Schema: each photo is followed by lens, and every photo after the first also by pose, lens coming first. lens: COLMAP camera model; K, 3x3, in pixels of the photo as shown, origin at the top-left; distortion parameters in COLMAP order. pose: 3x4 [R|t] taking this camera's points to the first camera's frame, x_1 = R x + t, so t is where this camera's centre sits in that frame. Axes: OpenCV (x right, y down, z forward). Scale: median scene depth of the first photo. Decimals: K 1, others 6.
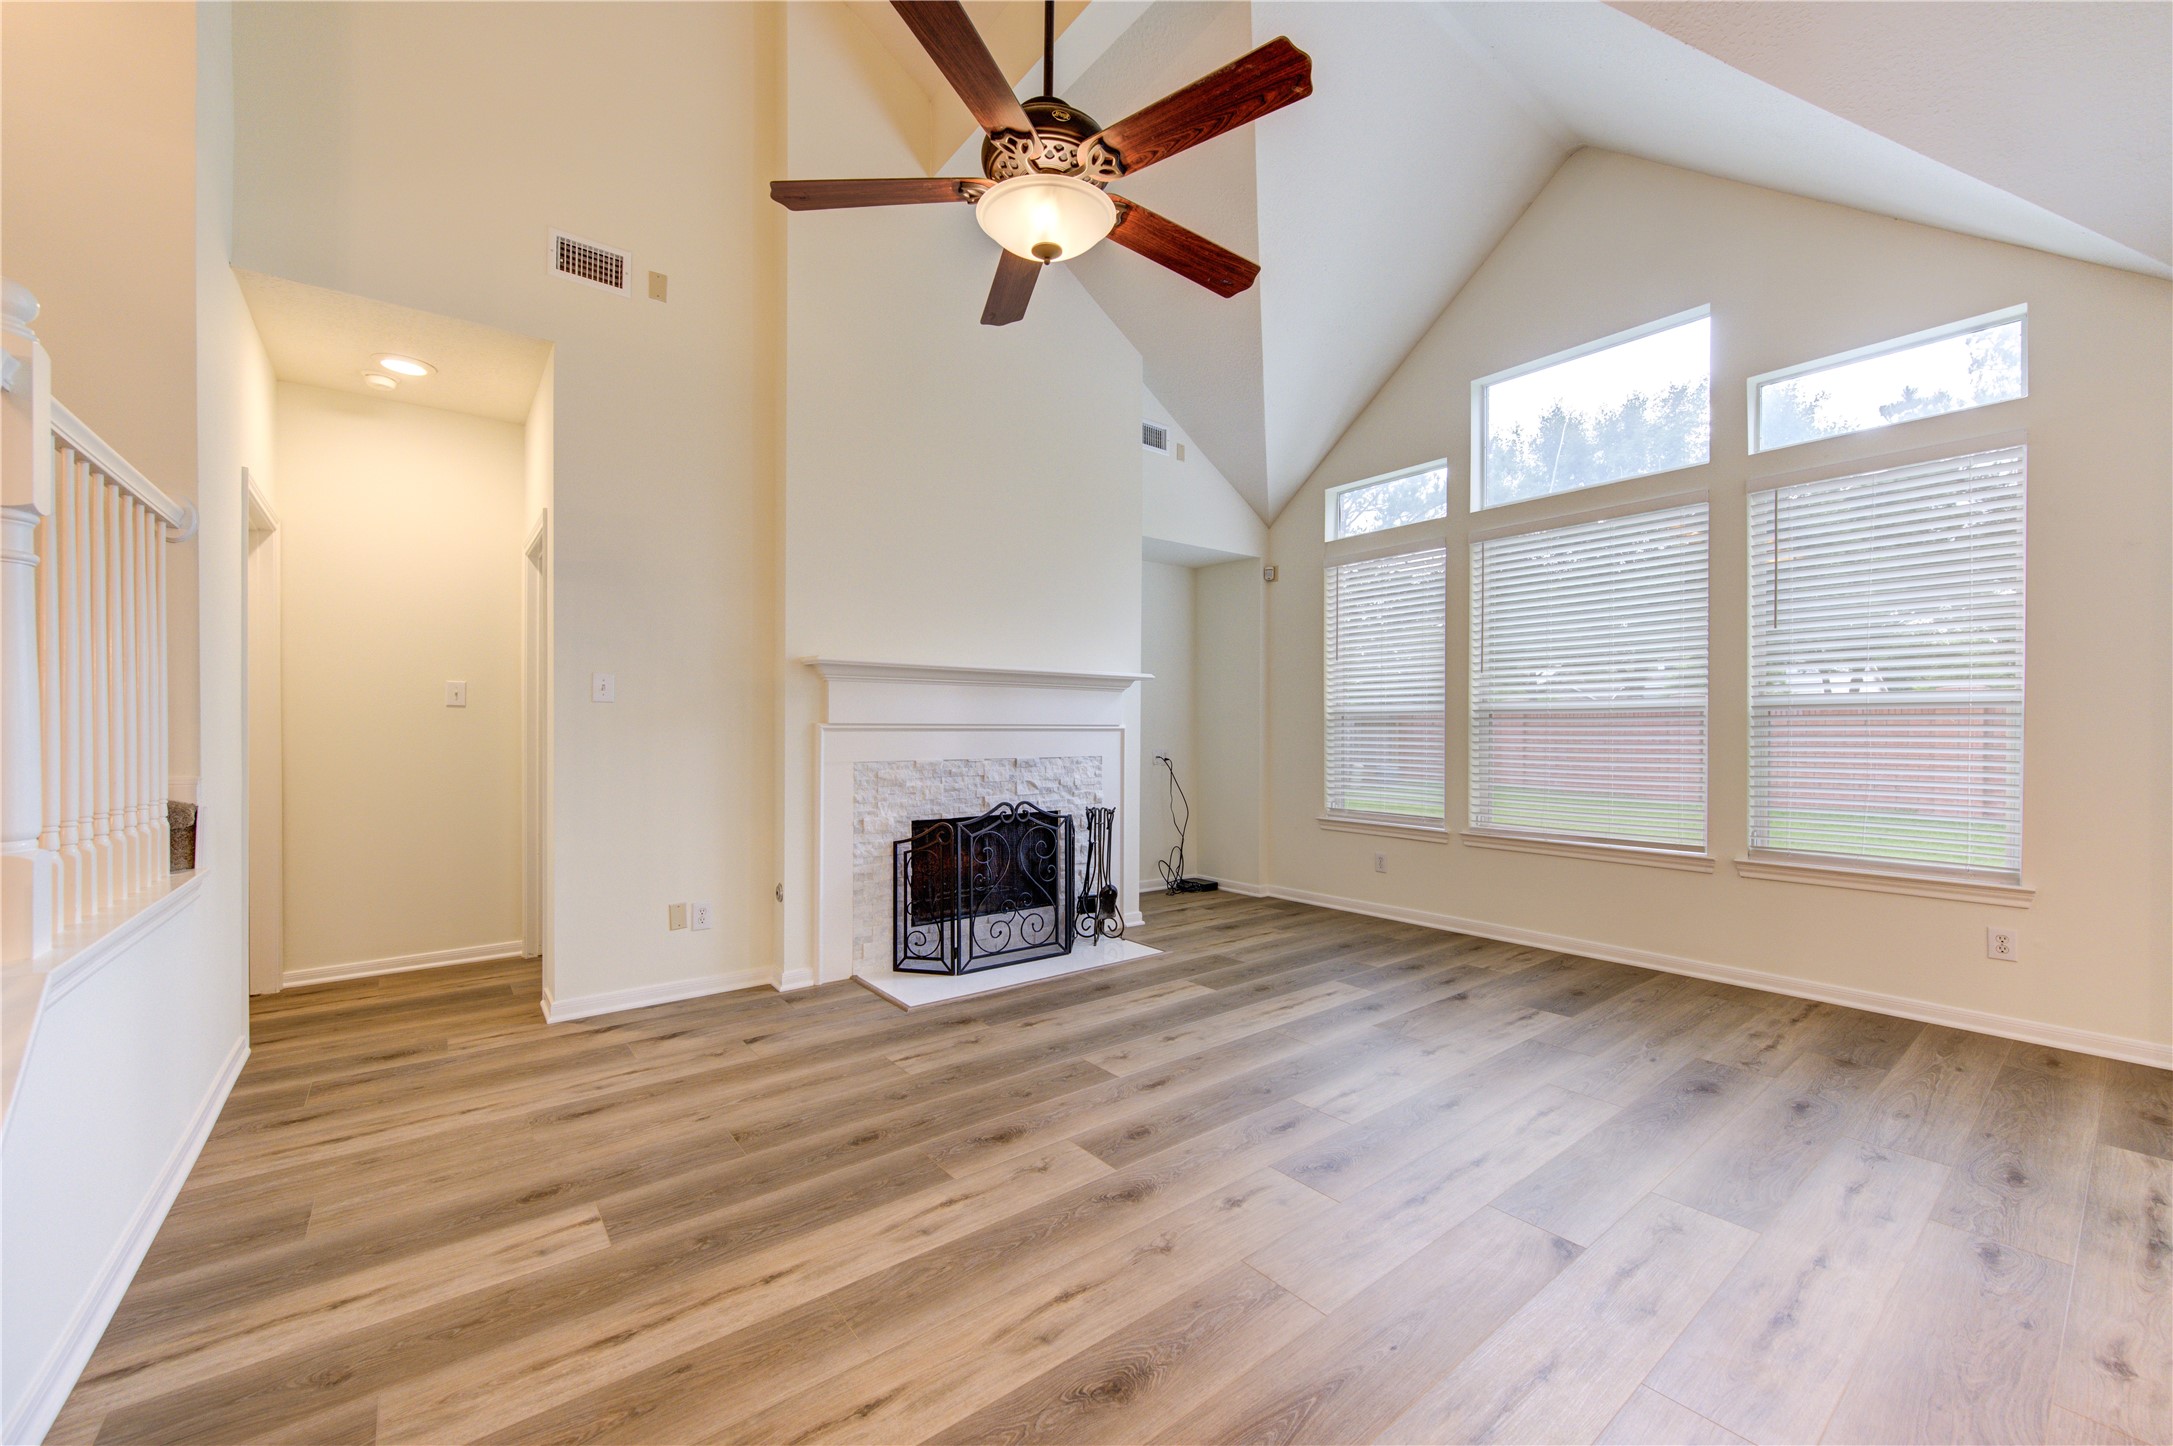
lens RADIAL K [[839.8, 0, 1085.5], [0, 839.8, 725.0], [0, 0, 1]] dist [-0.002627, -0.000665]
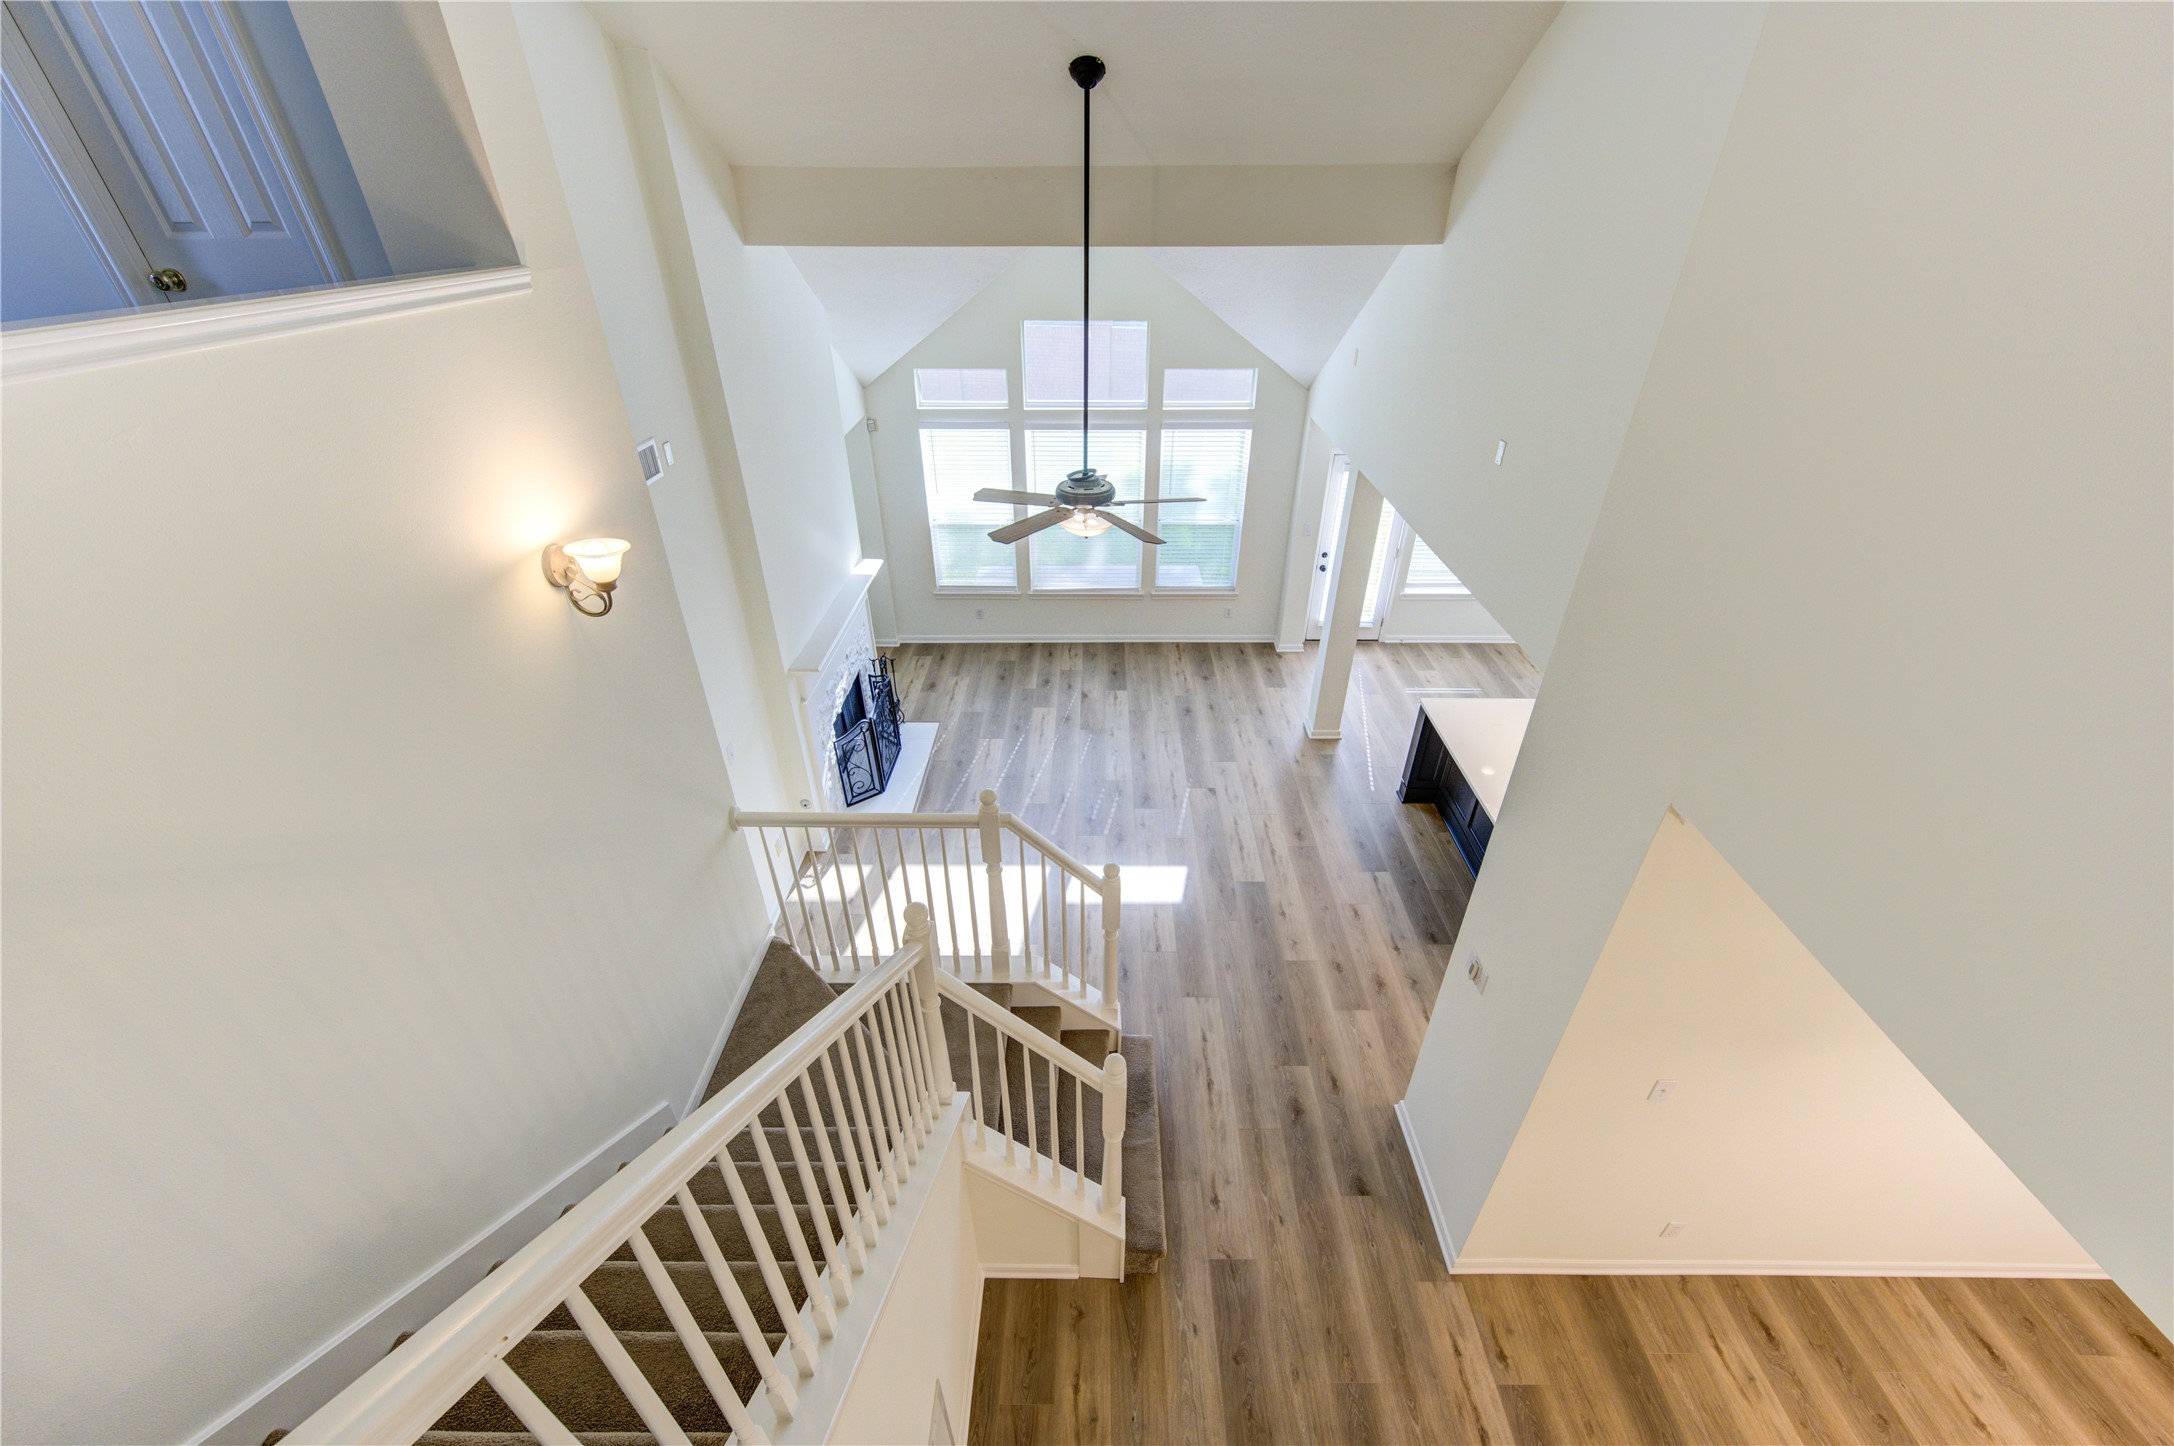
lens RADIAL K [[840.2, 0, 1089.8], [0, 840.2, 728.3], [0, 0, 1]] dist [-0.002627, -0.000665]
pose [[0.626809, -0.424653, 0.653284, -0.992308], [0.004740, 0.840496, 0.541798, -0.774002], [-0.779159, -0.336507, 0.528843, -0.216568]]
